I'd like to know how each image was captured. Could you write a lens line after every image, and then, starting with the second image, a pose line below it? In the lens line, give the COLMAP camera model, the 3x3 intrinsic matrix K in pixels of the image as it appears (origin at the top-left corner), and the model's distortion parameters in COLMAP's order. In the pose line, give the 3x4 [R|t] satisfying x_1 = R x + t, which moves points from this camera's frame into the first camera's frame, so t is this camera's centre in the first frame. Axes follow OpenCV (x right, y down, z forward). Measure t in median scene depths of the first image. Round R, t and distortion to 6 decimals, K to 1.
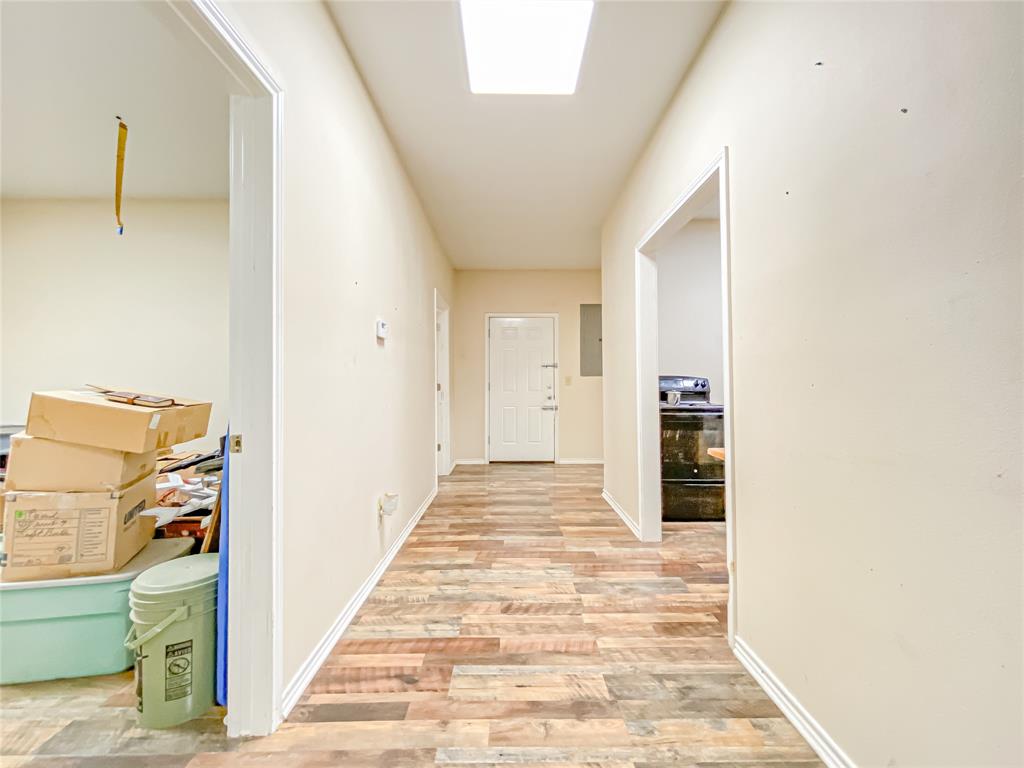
lens RADIAL K [[420.7, 0, 515.2], [0, 420.7, 373.9], [0, 0, 1]] dist [0.003021, -0.001116]
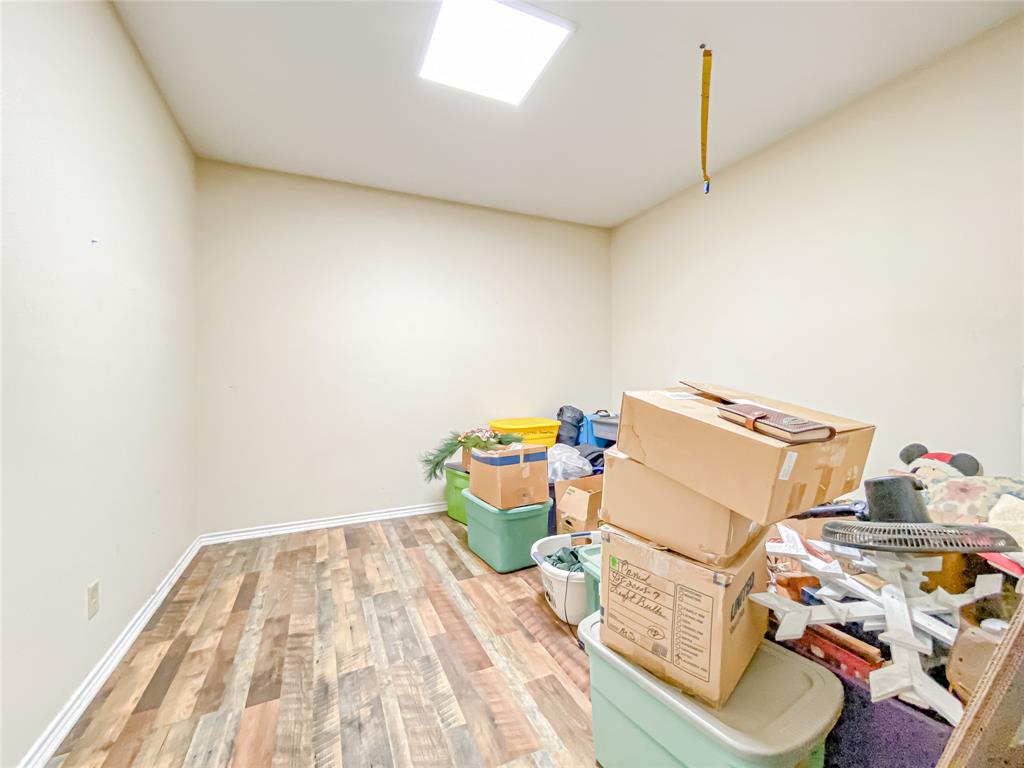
lens RADIAL K [[420.7, 0, 514.7], [0, 420.7, 376.5], [0, 0, 1]] dist [0.003021, -0.001116]
pose [[0.398142, 0.000906, -0.917323, -0.546020], [0.021057, 0.999727, 0.010127, 0.001547], [0.917082, -0.023348, 0.398014, 0.532858]]
